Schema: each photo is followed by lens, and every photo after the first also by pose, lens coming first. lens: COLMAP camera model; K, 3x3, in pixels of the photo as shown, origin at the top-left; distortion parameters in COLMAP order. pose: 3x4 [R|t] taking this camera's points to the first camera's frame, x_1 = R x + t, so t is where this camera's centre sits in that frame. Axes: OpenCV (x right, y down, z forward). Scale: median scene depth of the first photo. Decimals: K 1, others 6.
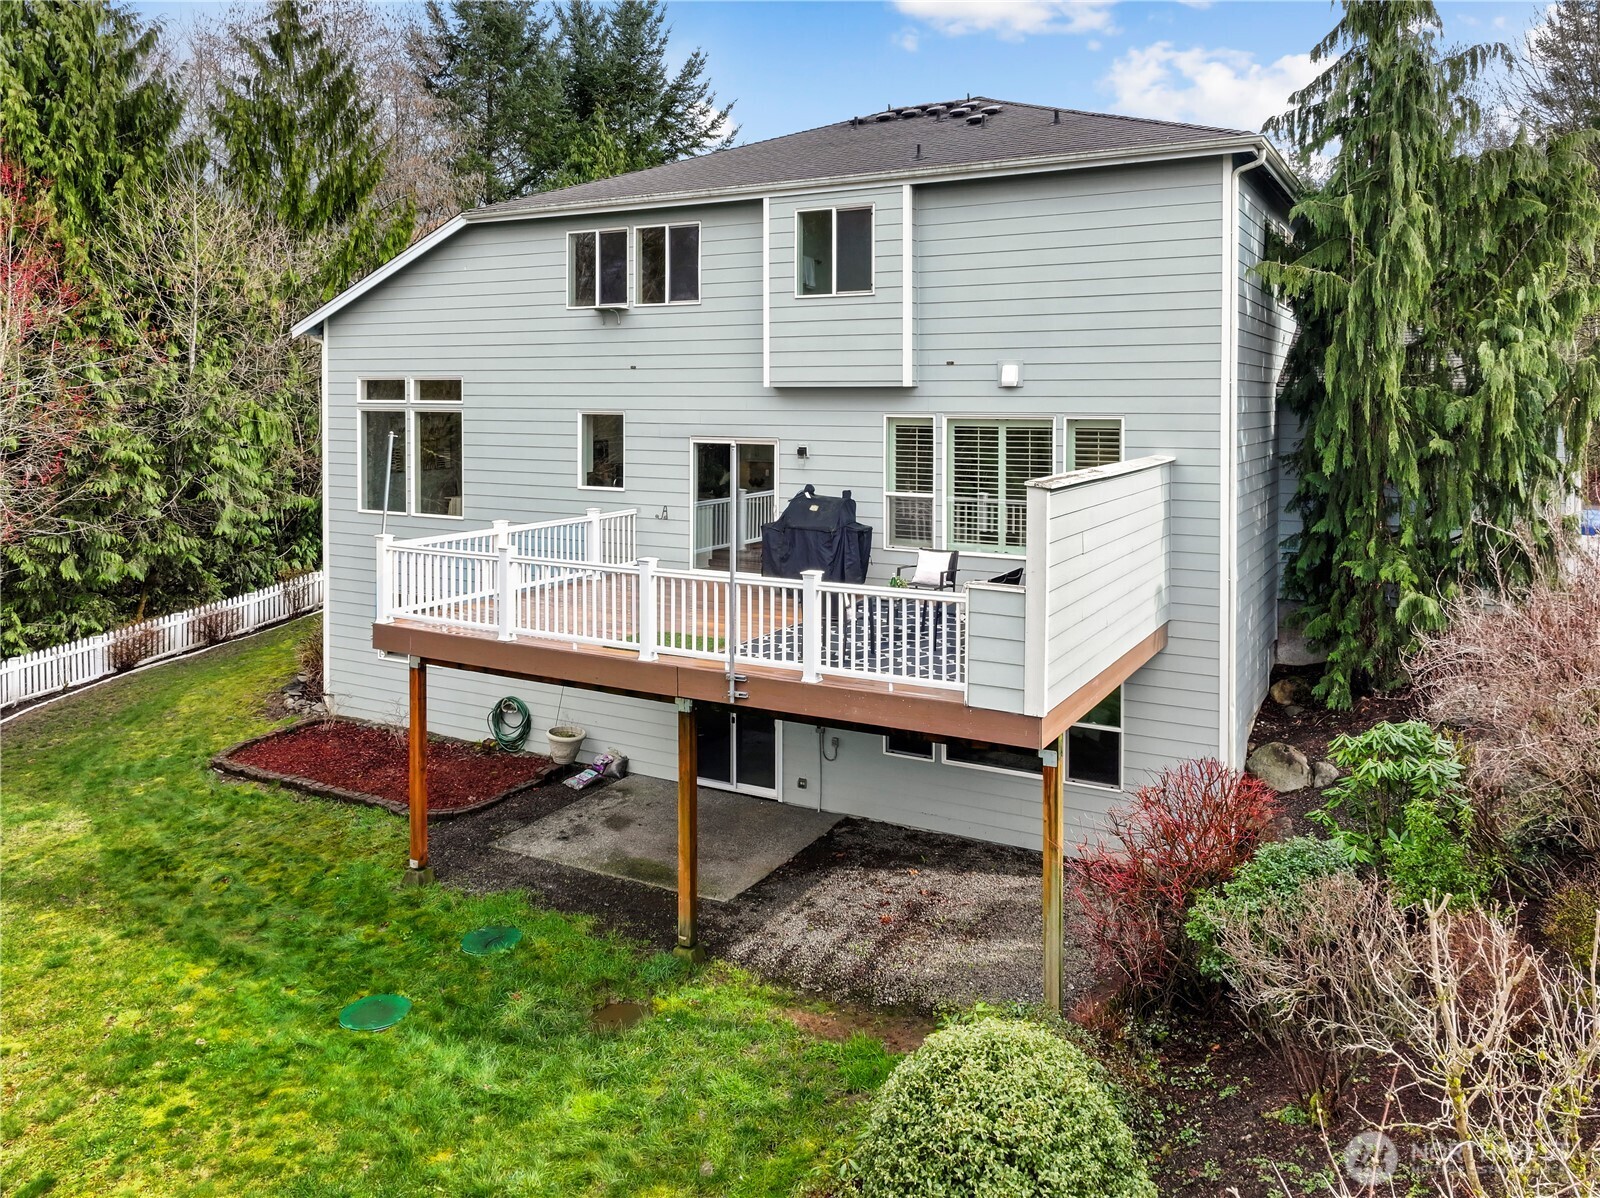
lens RADIAL K [[1180.7, 0, 801.4], [0, 1180.7, 412.8], [0, 0, 1]] dist [0.003165, 0.003632]
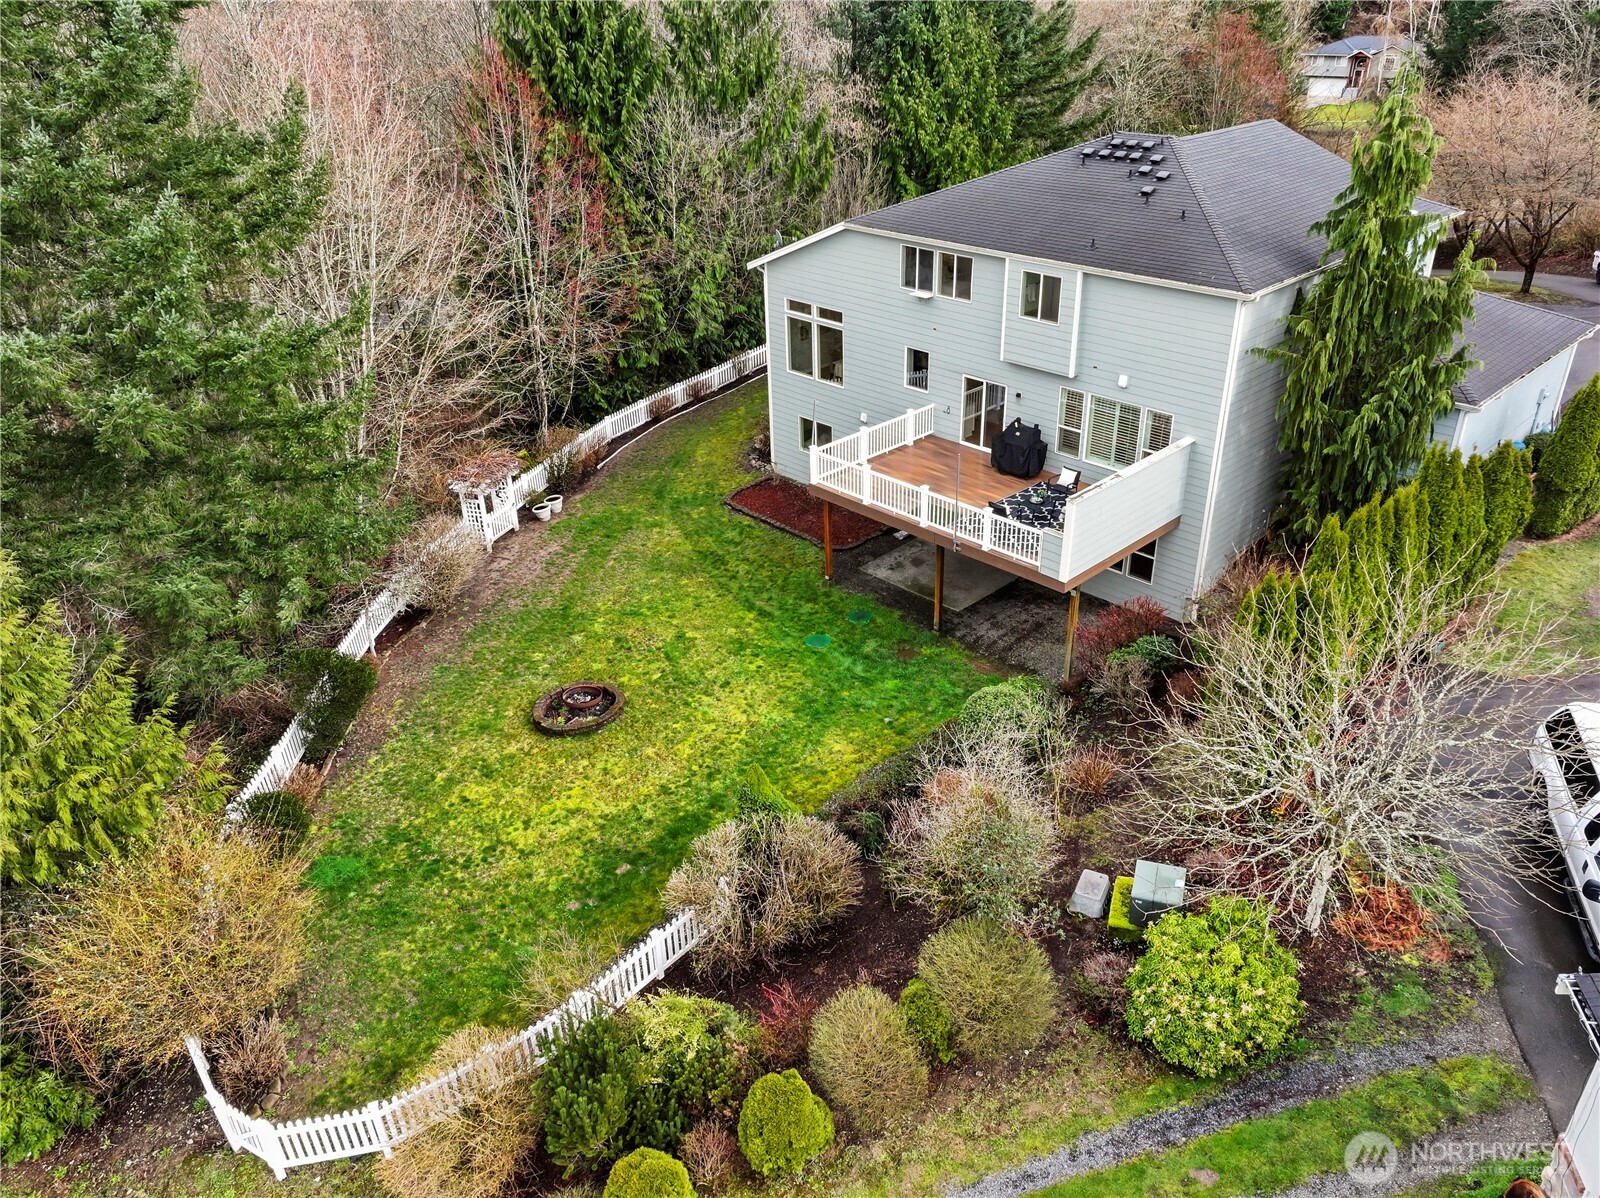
lens RADIAL K [[1114.8, 0, 800.0], [0, 1114.8, 599.0], [0, 0, 1]] dist [0.003993, 0.002147]
pose [[0.955513, 0.117012, -0.270746, 0.187275], [0.024263, 0.883647, 0.467525, -0.520799], [0.293949, -0.453295, 0.841497, -0.750750]]
